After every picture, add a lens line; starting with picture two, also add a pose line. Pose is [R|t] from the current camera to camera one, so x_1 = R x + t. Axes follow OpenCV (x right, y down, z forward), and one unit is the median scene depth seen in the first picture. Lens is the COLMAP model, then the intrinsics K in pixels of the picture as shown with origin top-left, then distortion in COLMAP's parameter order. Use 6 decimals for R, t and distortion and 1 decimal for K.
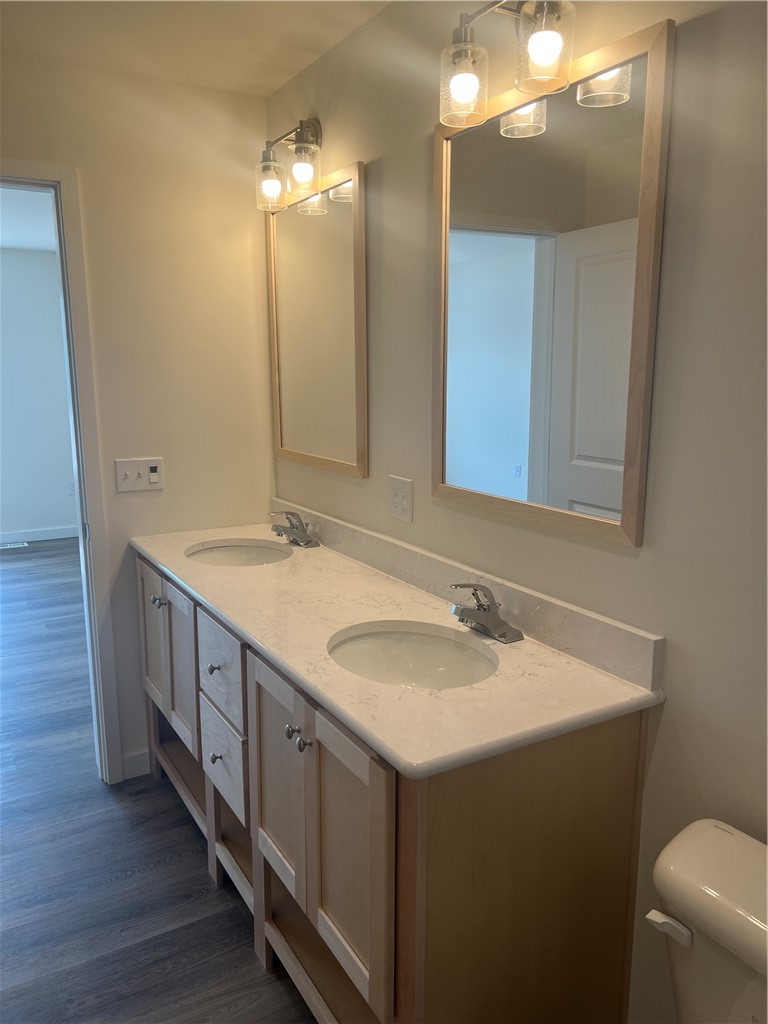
lens RADIAL K [[770.7, 0, 382.2], [0, 770.7, 511.3], [0, 0, 1]] dist [0.048933, -0.045074]
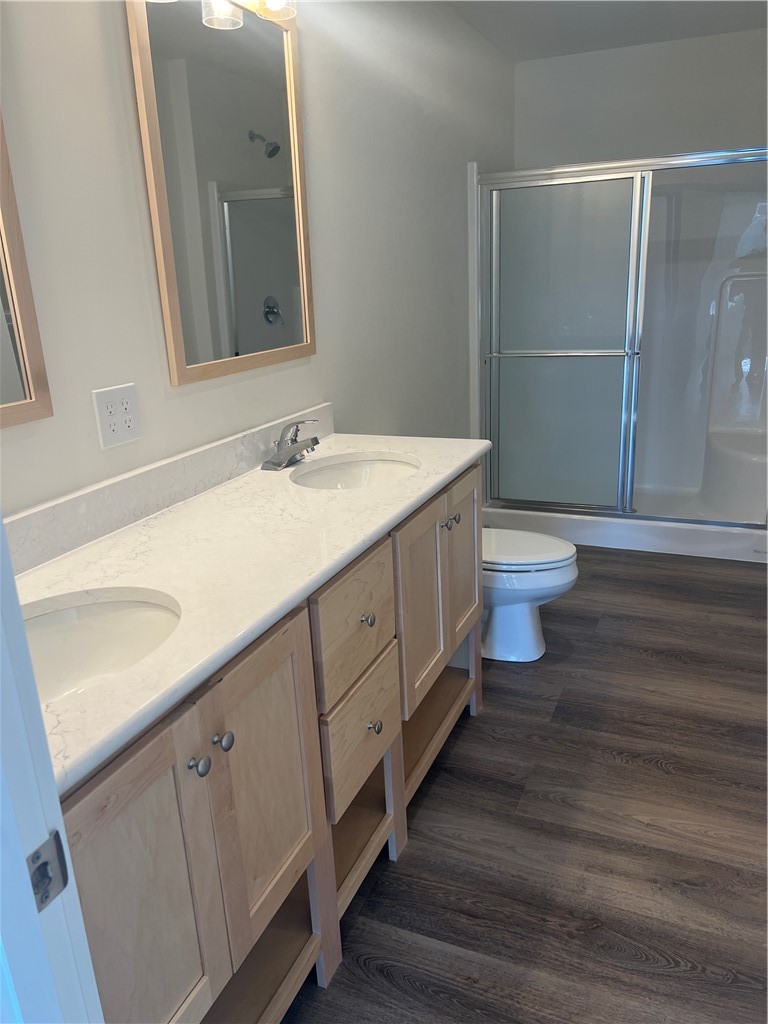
lens RADIAL K [[770.7, 0, 384.6], [0, 770.7, 515.9], [0, 0, 1]] dist [0.048933, -0.045074]
pose [[-0.593399, -0.226664, 0.772335, -0.814080], [0.179798, 0.897959, 0.401674, -0.205768], [-0.784570, 0.377218, -0.492094, 1.353559]]
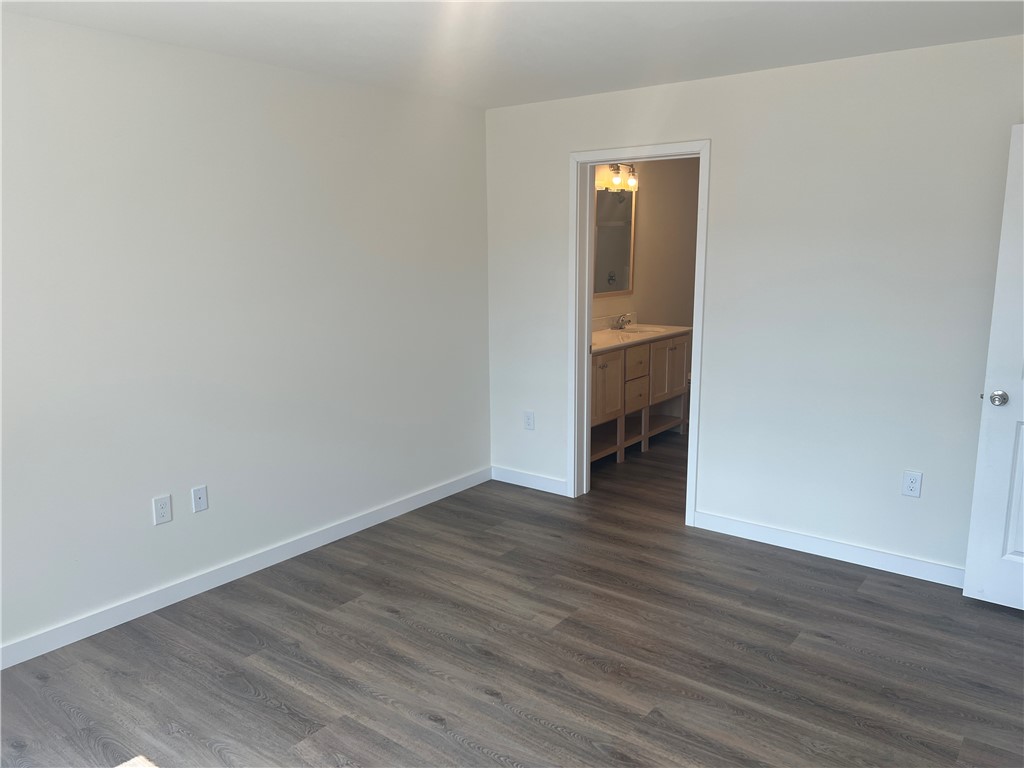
lens RADIAL K [[770.7, 0, 504.2], [0, 770.7, 391.7], [0, 0, 1]] dist [0.048933, -0.045074]
pose [[-0.358278, -0.173374, 0.917376, -2.632106], [0.183814, 0.950274, 0.251380, -0.497626], [-0.915341, 0.258690, -0.308594, 2.360548]]
